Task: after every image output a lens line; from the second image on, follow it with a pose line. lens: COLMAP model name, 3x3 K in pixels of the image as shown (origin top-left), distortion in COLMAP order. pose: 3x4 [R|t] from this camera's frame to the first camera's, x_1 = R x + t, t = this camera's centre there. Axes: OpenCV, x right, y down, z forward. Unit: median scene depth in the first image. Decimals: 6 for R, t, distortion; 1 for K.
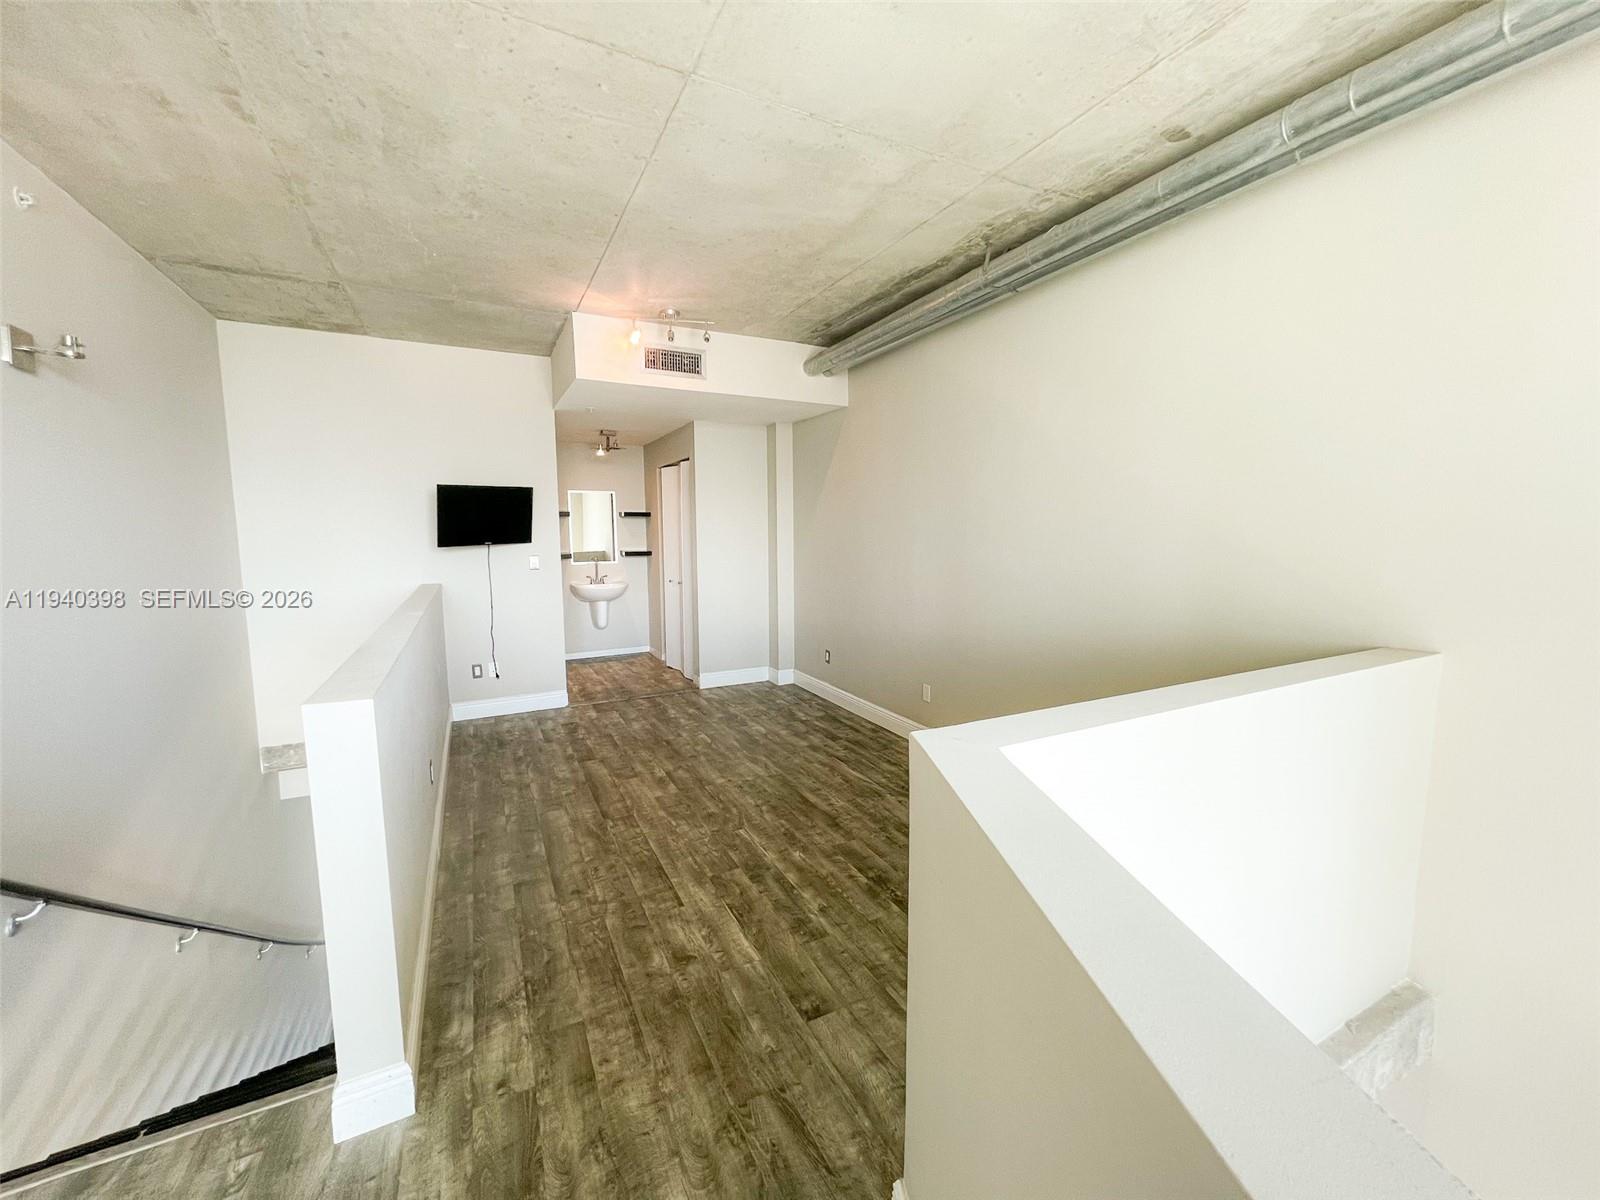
lens RADIAL K [[639.0, 0, 804.4], [0, 639.0, 595.6], [0, 0, 1]] dist [0.000035, -0.000009]
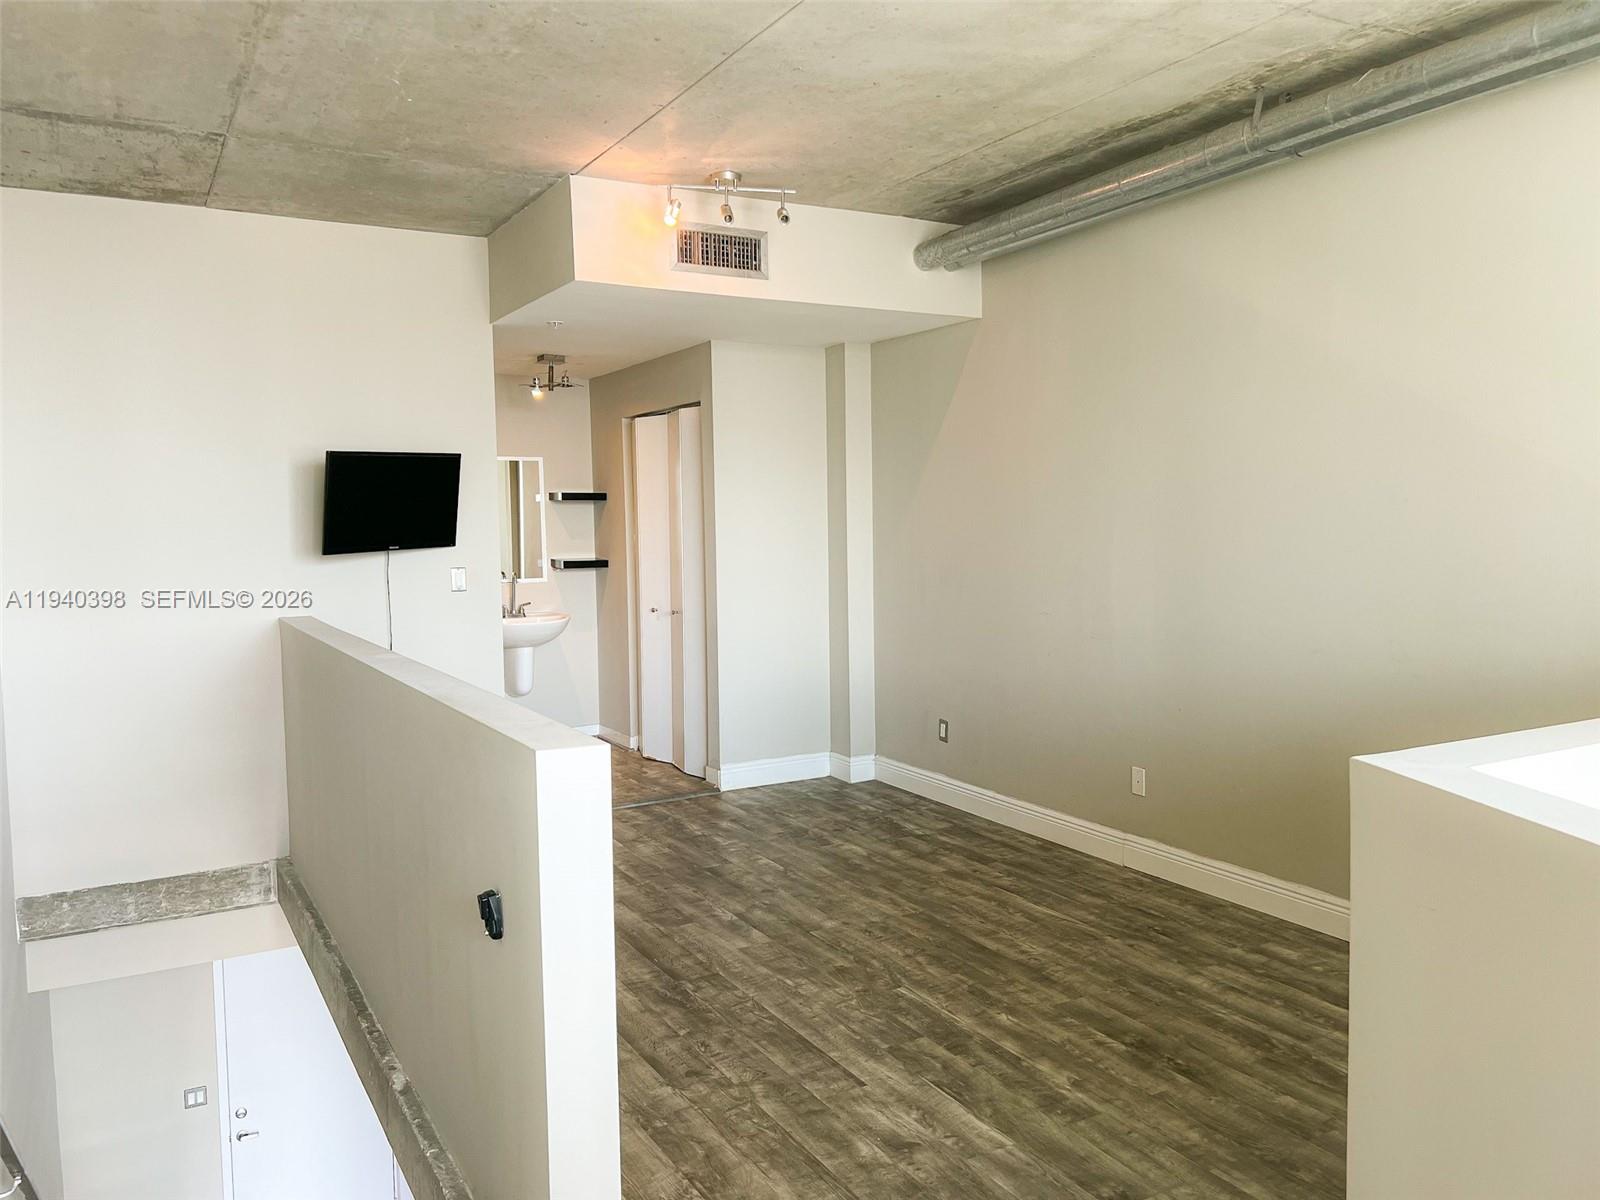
lens RADIAL K [[1211.6, 0, 800.0], [0, 1211.6, 600.0], [0, 0, 1]] dist [0.050360, -0.056225]
pose [[0.999221, -0.012923, 0.037300, -0.202350], [0.014245, 0.999271, -0.035409, 0.016274], [-0.036815, 0.035912, 0.998677, -0.193454]]
